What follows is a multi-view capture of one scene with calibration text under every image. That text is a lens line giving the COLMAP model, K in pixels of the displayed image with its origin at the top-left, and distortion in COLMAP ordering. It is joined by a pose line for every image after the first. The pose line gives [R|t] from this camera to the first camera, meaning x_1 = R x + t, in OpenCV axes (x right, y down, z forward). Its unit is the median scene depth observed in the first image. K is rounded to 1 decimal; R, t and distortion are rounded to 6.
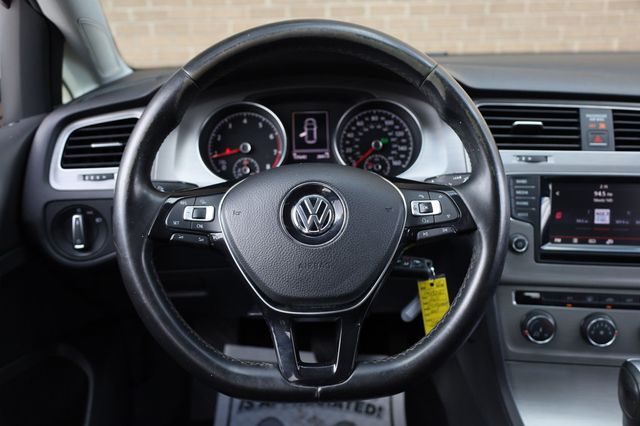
lens RADIAL K [[533.6, 0, 319.9], [0, 533.6, 211.4], [0, 0, 1]] dist [-0.012098, -0.001252]
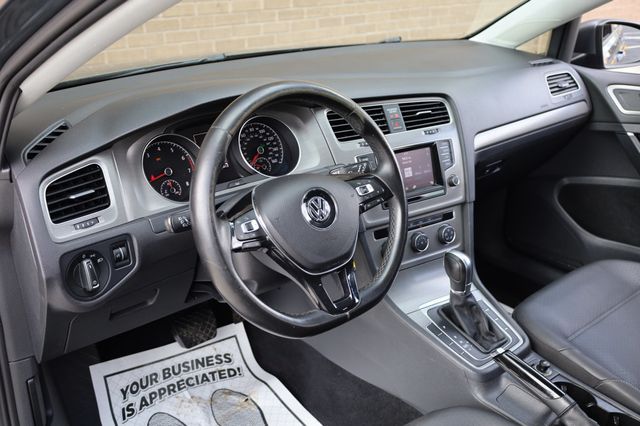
lens RADIAL K [[646.4, 0, 320.9], [0, 646.4, 212.7], [0, 0, 1]] dist [-0.007462, 0.000000]
pose [[0.772757, -0.227246, 0.592626, -0.819775], [0.192021, 0.973657, 0.122967, -0.156037], [-0.604958, 0.018773, 0.796036, -0.367219]]
